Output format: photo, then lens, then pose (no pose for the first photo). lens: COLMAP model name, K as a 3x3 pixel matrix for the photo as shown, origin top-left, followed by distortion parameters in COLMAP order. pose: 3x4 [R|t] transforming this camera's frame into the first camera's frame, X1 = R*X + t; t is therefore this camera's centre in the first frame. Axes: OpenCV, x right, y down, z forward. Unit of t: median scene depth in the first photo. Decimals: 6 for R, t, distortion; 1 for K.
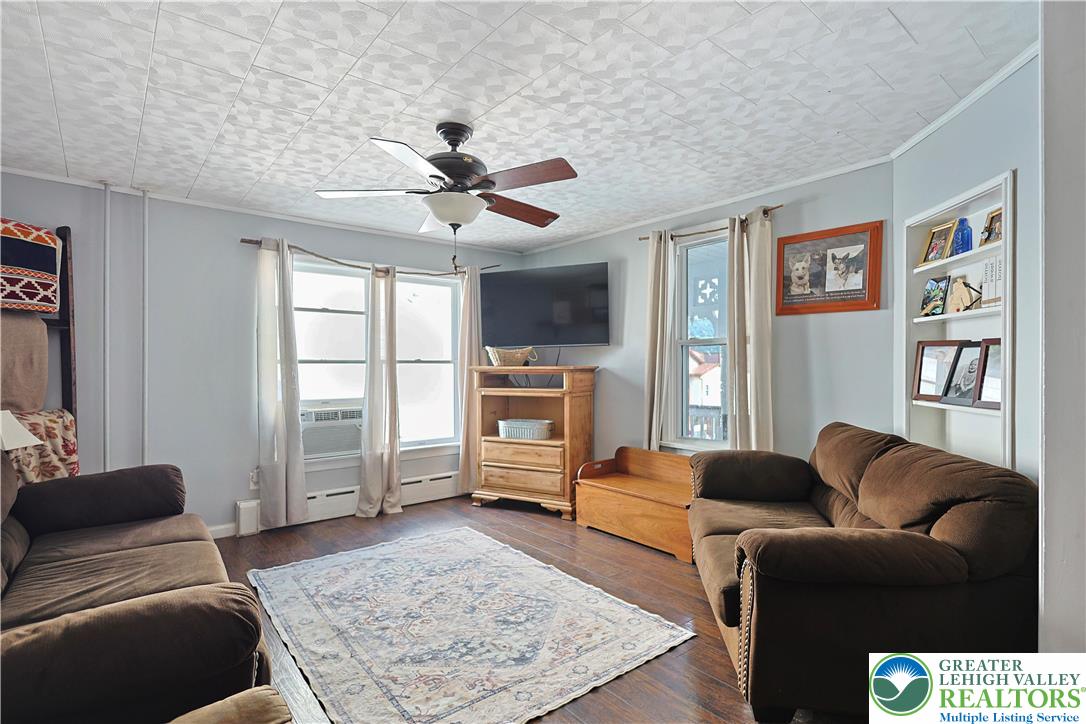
lens RADIAL K [[539.7, 0, 546.1], [0, 539.7, 362.4], [0, 0, 1]] dist [-0.000877, 0.000311]
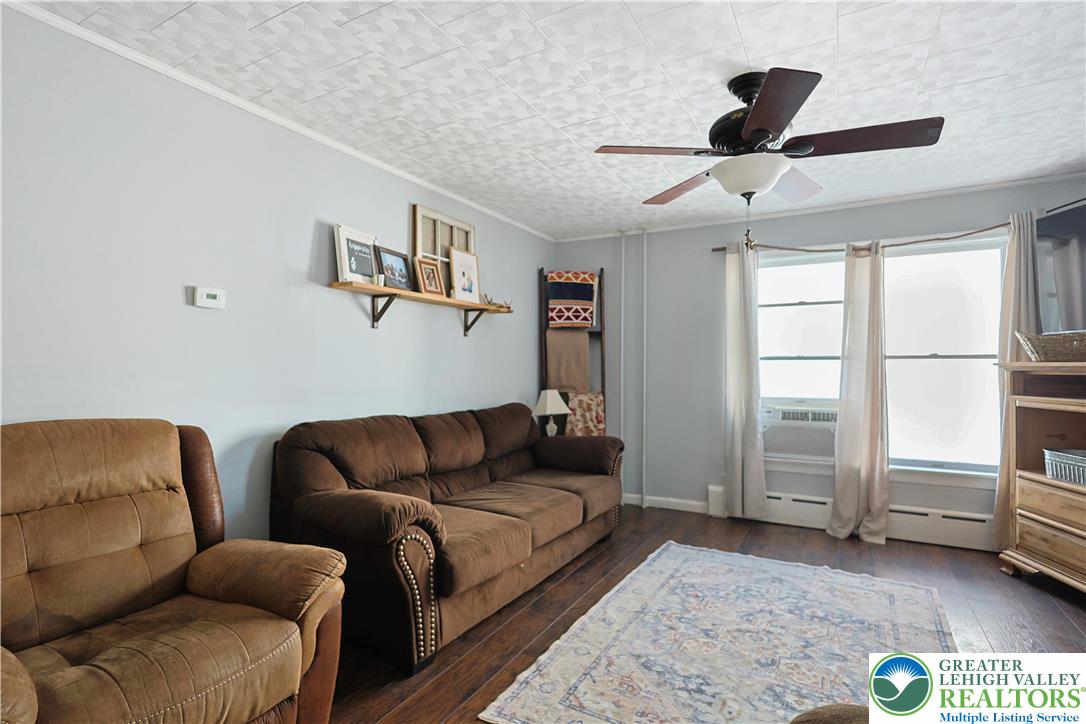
lens RADIAL K [[539.7, 0, 546.1], [0, 539.7, 362.4], [0, 0, 1]] dist [-0.000877, 0.000311]
pose [[0.354591, -0.001390, -0.935021, 0.386571], [0.006704, 0.999977, 0.001055, 0.002464], [0.934998, -0.006642, 0.354592, 0.310618]]
